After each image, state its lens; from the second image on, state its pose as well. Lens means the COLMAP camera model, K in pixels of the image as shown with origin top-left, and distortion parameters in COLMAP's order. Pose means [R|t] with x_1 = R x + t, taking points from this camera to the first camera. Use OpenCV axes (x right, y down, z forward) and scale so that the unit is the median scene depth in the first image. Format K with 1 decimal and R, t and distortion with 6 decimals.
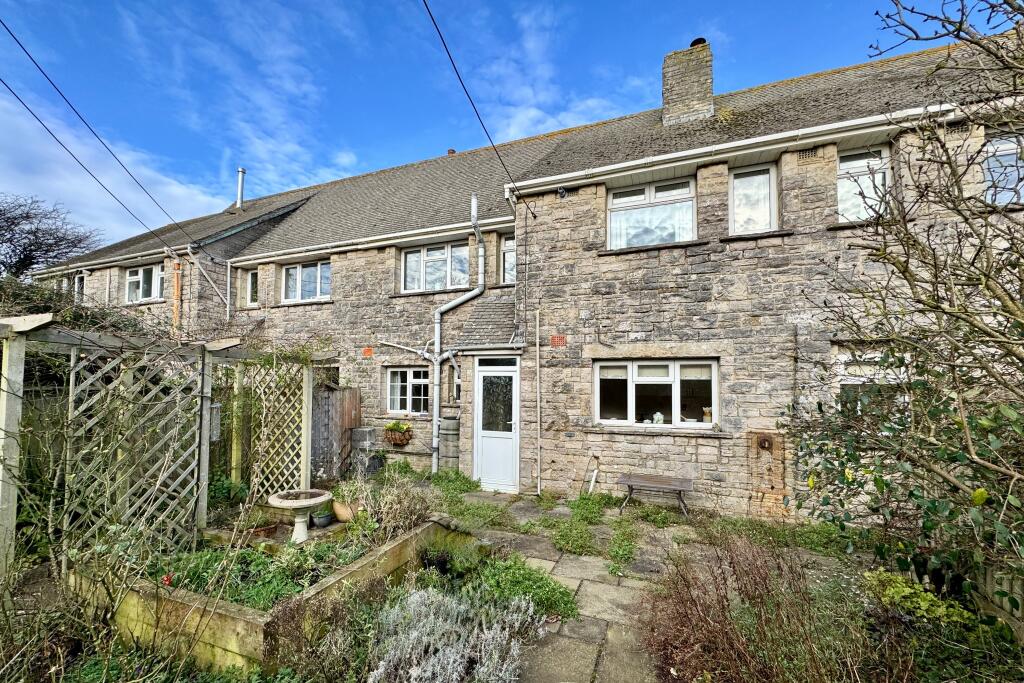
lens RADIAL K [[405.8, 0, 512.0], [0, 405.8, 341.5], [0, 0, 1]] dist [0.000661, 0.000180]
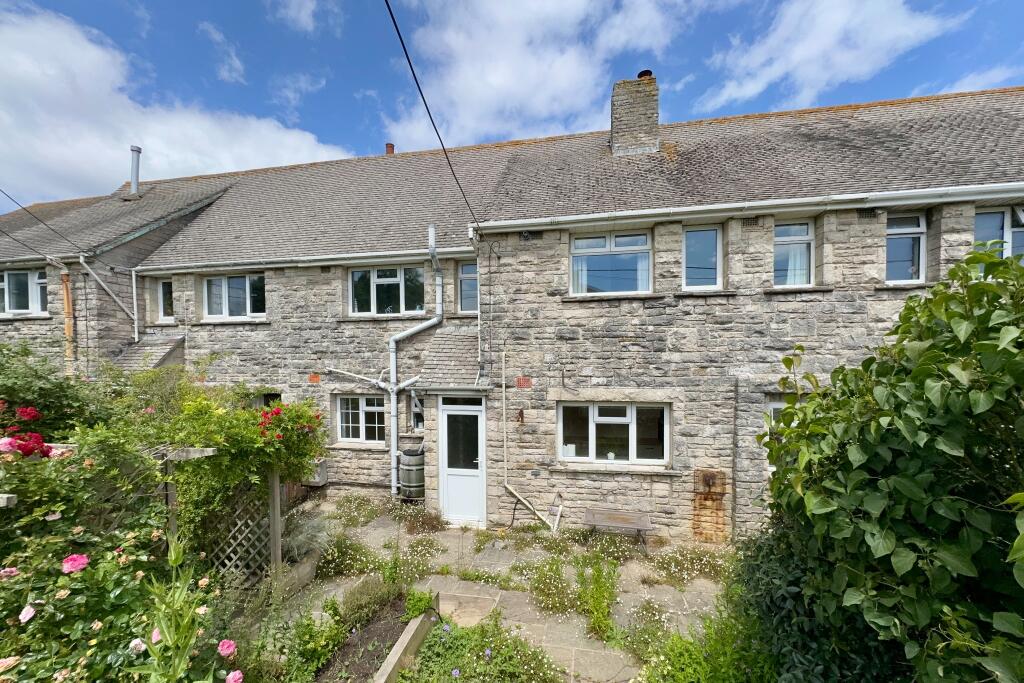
lens RADIAL K [[405.8, 0, 512.0], [0, 405.8, 341.5], [0, 0, 1]] dist [0.000661, 0.000180]
pose [[0.985300, -0.014198, 0.170240, -0.082700], [0.003940, 0.998164, 0.060444, -0.156176], [-0.170786, -0.058884, 0.983547, -0.002121]]
